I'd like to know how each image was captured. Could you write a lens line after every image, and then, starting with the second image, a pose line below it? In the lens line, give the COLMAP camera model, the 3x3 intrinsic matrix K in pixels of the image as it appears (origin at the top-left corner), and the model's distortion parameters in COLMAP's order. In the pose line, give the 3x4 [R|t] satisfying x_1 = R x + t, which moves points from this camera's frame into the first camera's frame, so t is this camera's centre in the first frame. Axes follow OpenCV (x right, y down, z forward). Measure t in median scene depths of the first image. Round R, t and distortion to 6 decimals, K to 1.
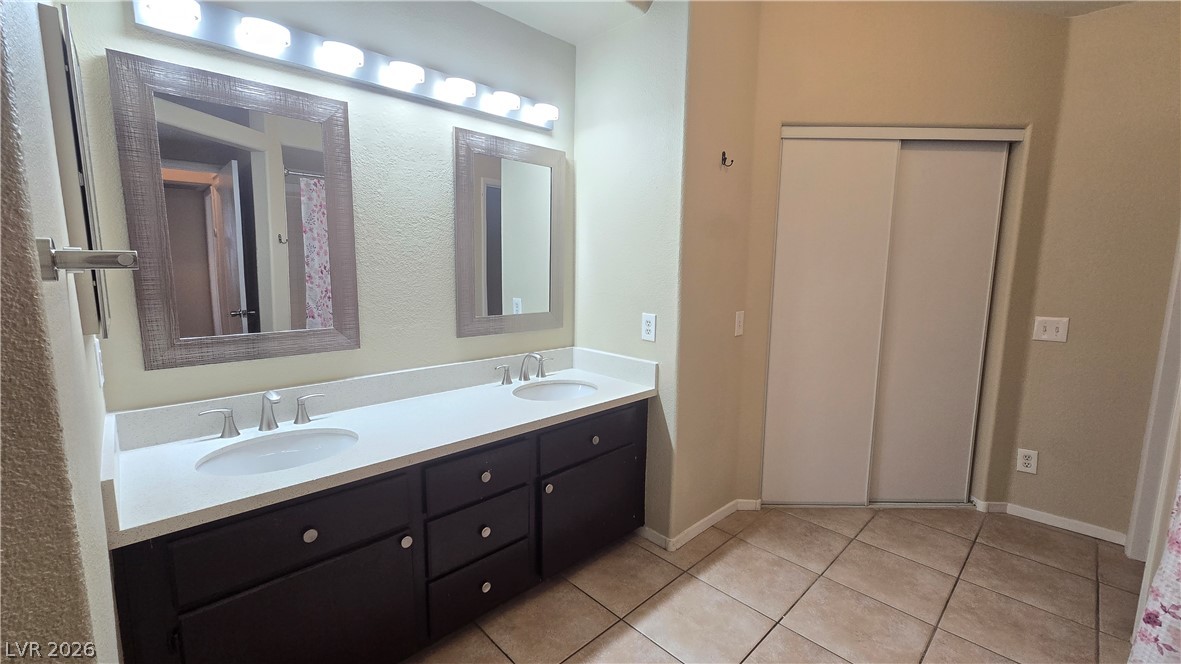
lens RADIAL K [[483.7, 0, 587.8], [0, 483.7, 331.7], [0, 0, 1]] dist [0.001865, -0.000001]
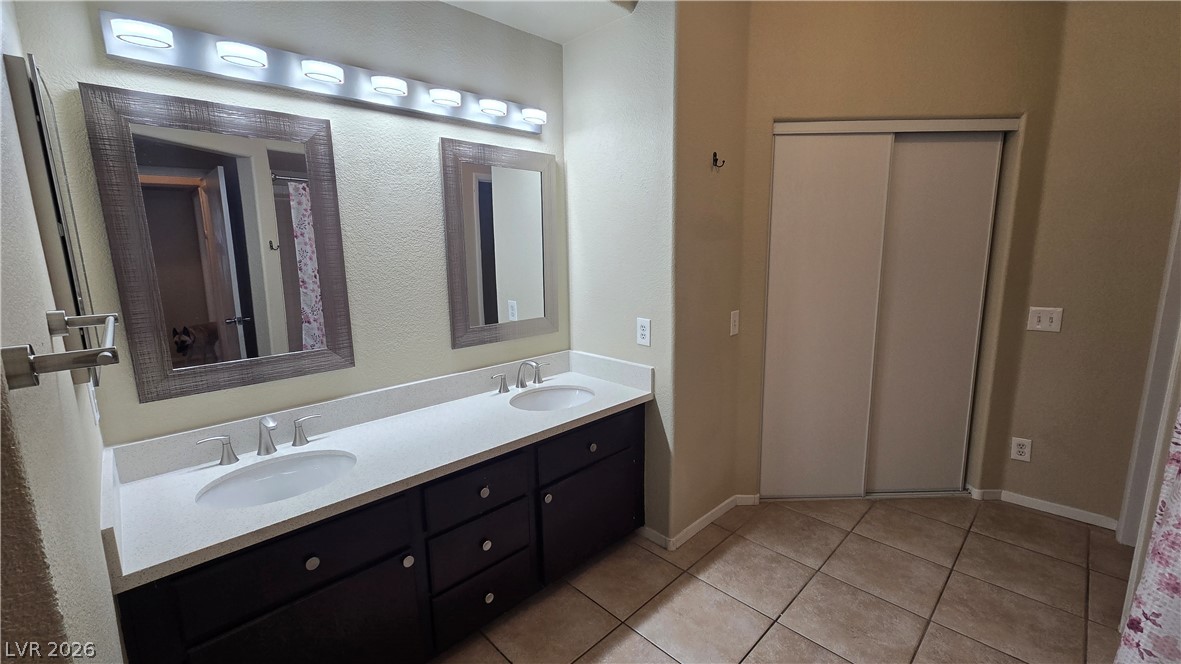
lens RADIAL K [[485.5, 0, 590.5], [0, 485.5, 332.0], [0, 0, 1]] dist [0.002141, 0.000417]
pose [[0.999548, -0.029934, 0.002959, 0.013653], [0.029804, 0.998868, 0.037072, -0.050822], [-0.004066, -0.036967, 0.999308, -0.003943]]
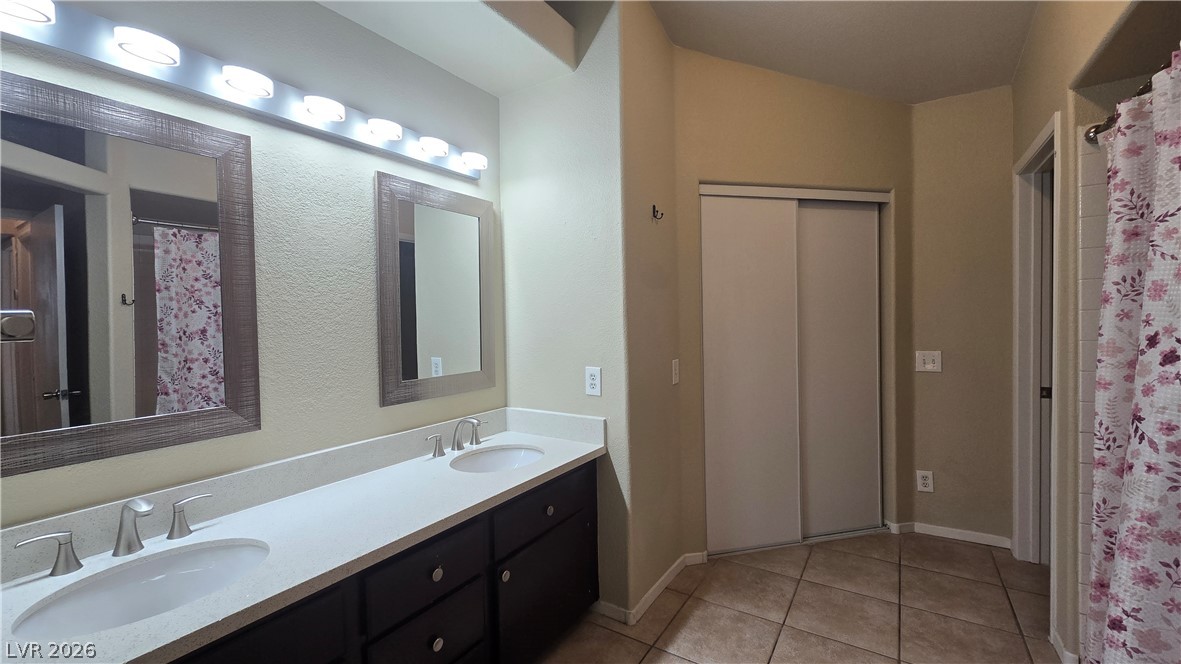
lens RADIAL K [[483.7, 0, 587.8], [0, 483.7, 331.7], [0, 0, 1]] dist [0.001865, -0.000001]
pose [[0.973018, -0.037880, 0.227599, -0.100522], [0.062680, 0.992732, -0.102739, -0.008997], [-0.222053, 0.114232, 0.968320, 0.069794]]
